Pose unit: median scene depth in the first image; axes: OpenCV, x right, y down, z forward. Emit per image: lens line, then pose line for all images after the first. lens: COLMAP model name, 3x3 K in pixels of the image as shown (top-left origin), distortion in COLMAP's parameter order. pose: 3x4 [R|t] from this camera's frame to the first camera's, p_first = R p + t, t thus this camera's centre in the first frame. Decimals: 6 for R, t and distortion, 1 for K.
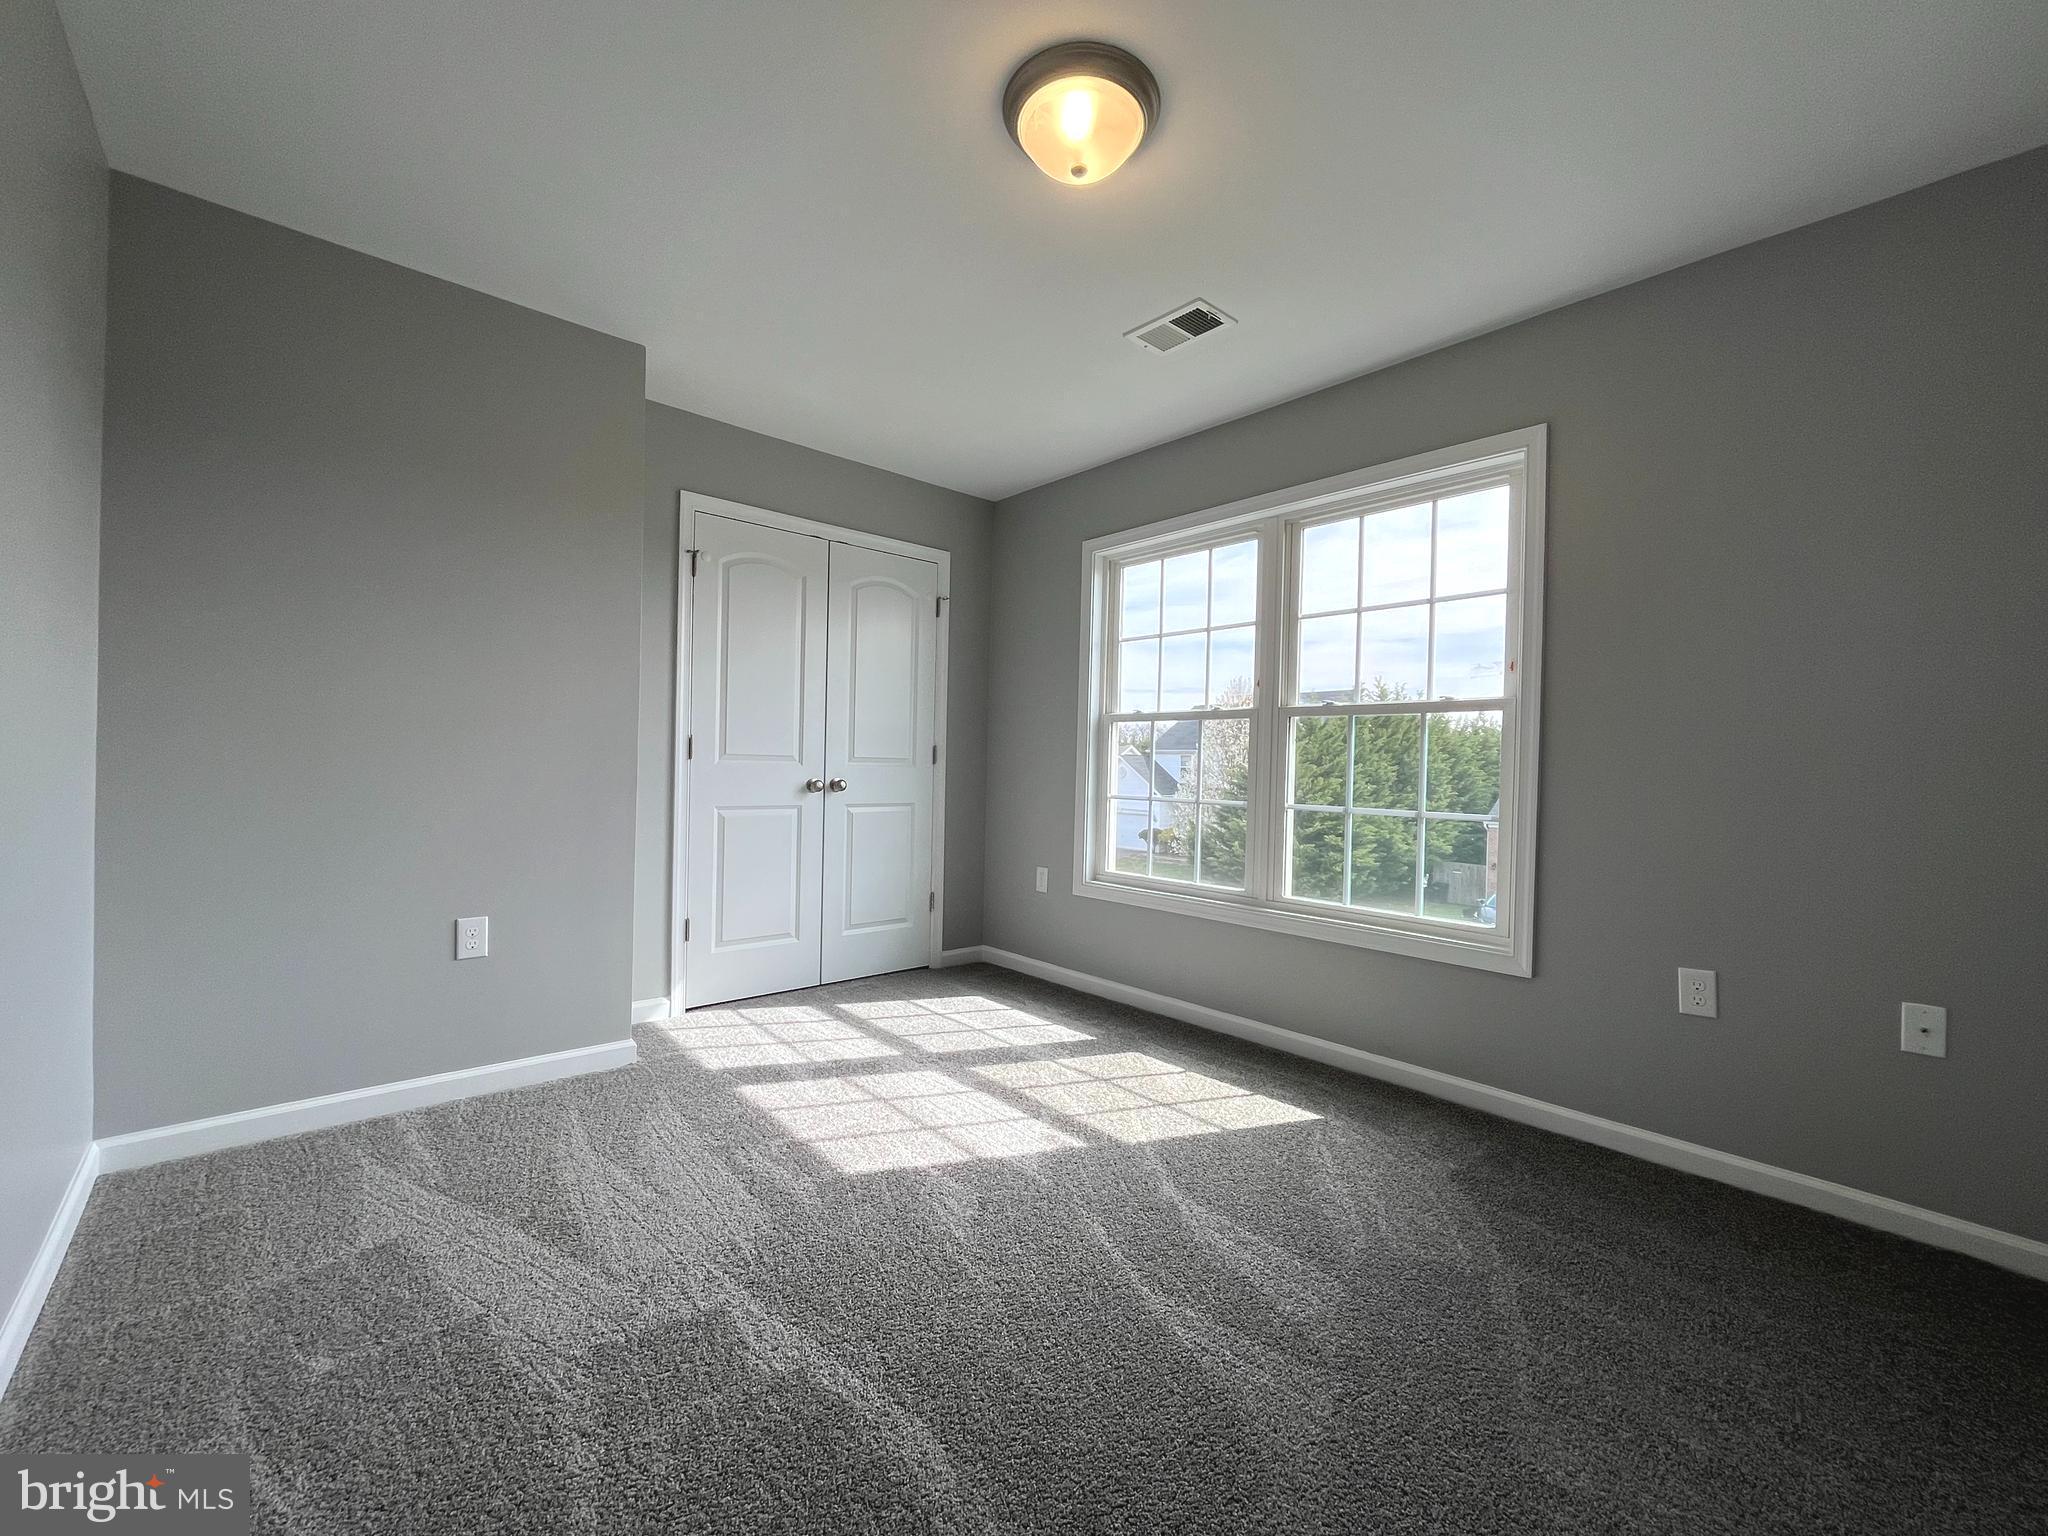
lens RADIAL K [[824.7, 0, 1009.8], [0, 824.7, 759.3], [0, 0, 1]] dist [-0.001912, -0.000525]
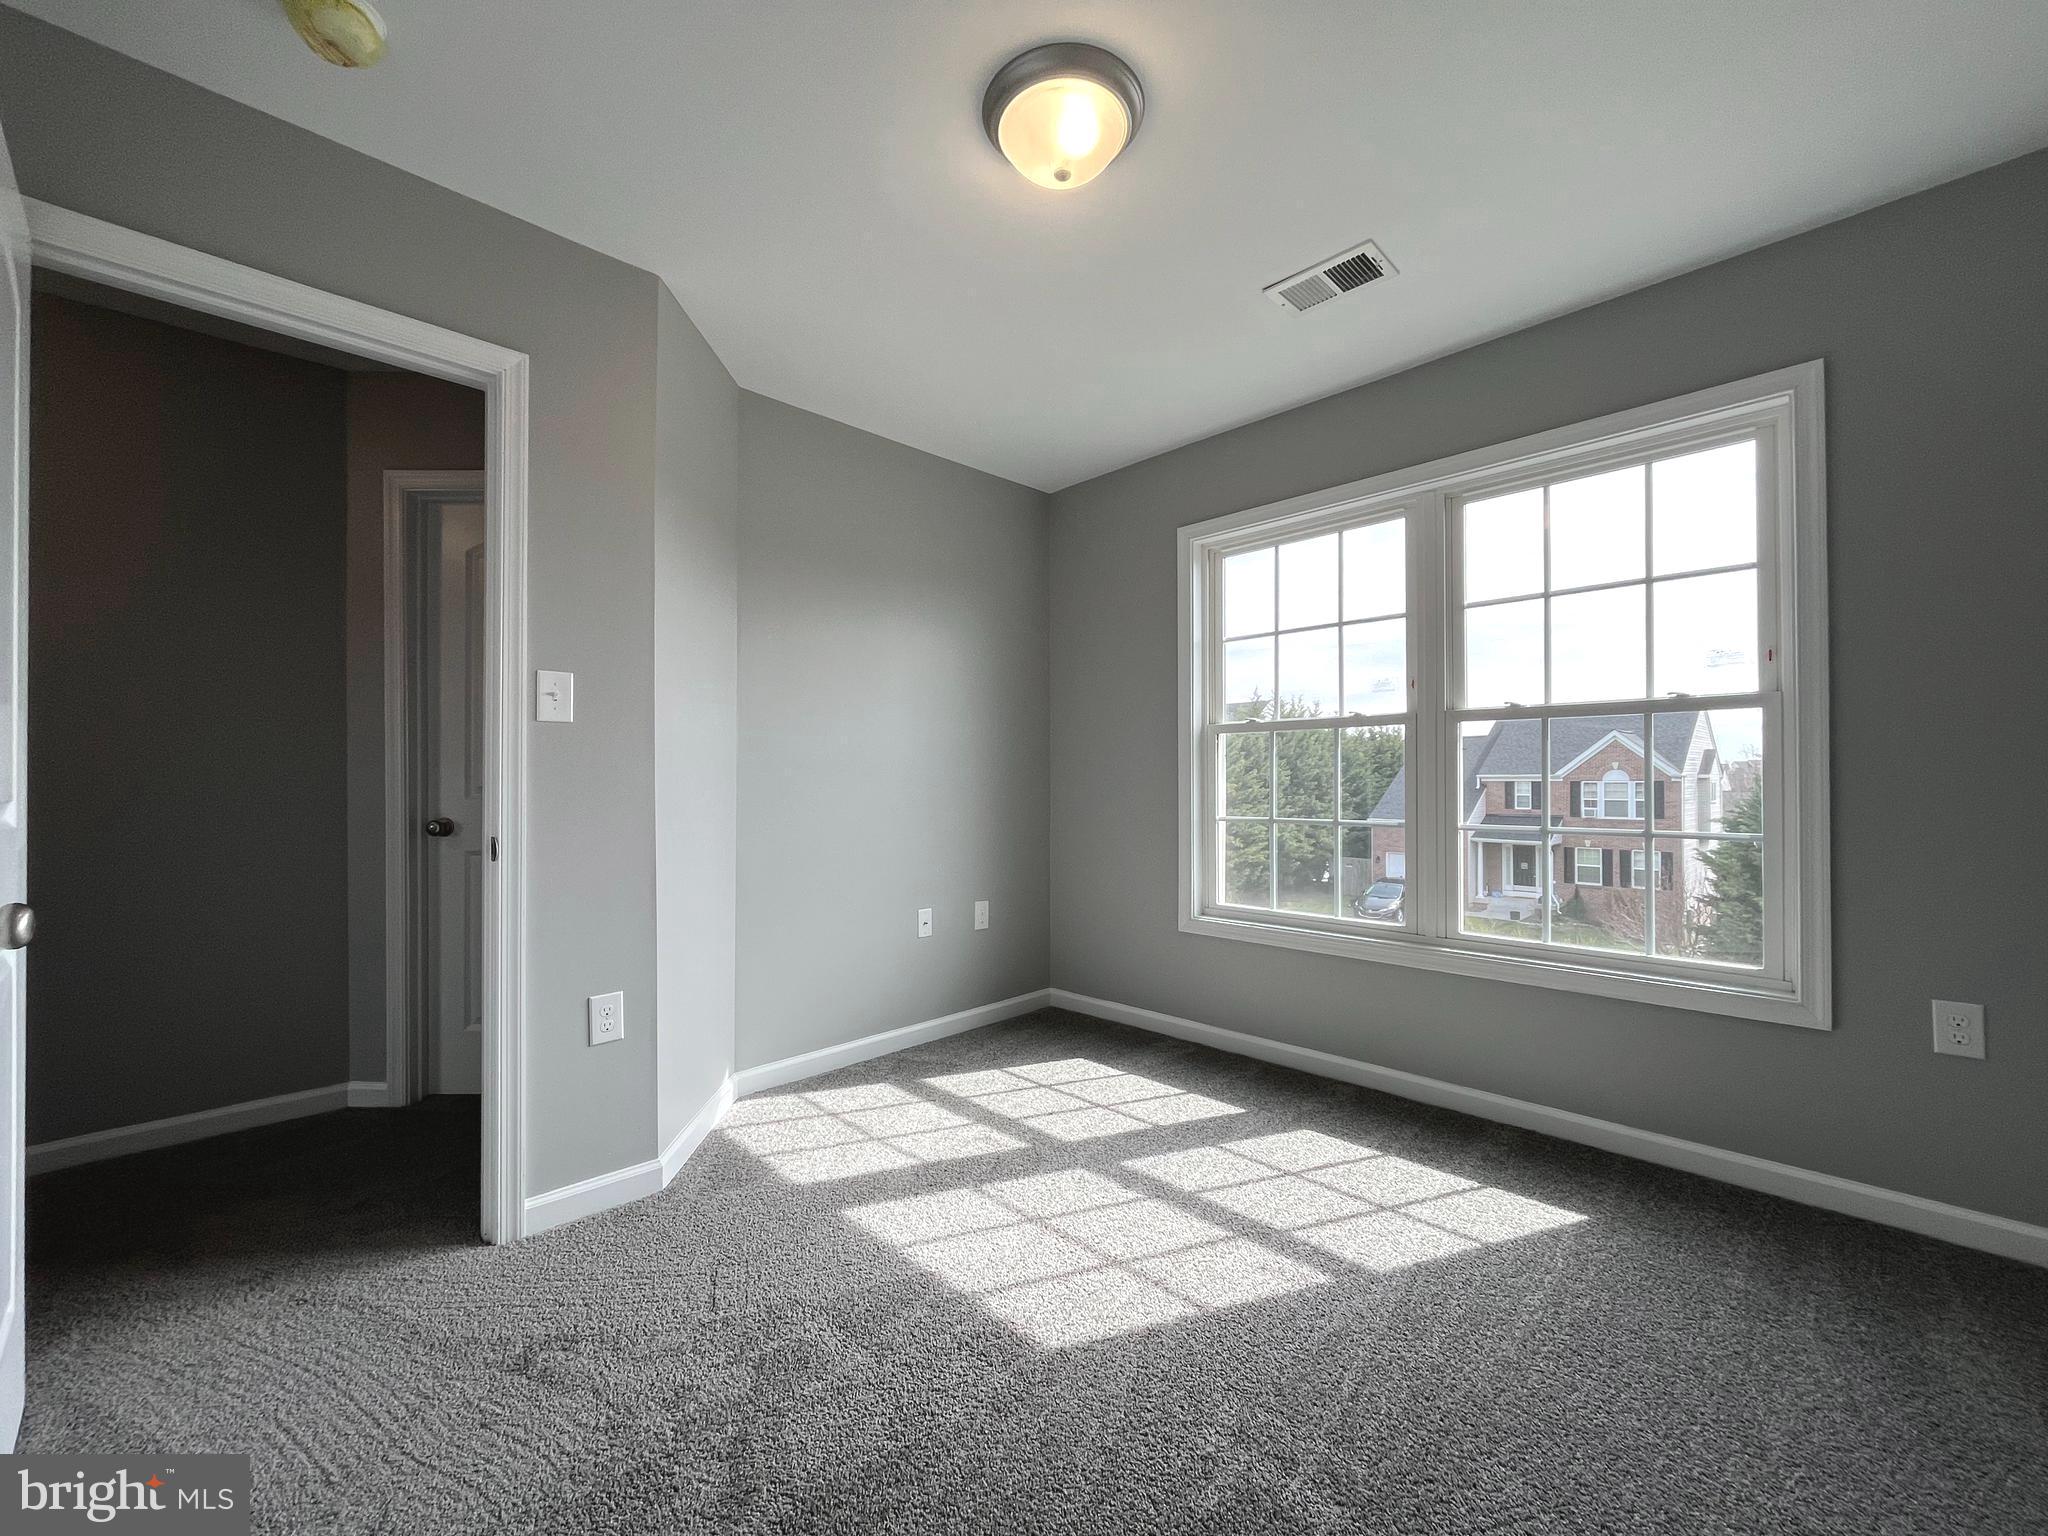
lens RADIAL K [[824.7, 0, 1037.3], [0, 824.7, 765.6], [0, 0, 1]] dist [-0.001912, -0.000525]
pose [[0.997513, -0.022526, 0.066780, -0.153206], [0.023566, 0.999612, -0.014829, -0.003177], [-0.066420, 0.016366, 0.997658, 0.171461]]
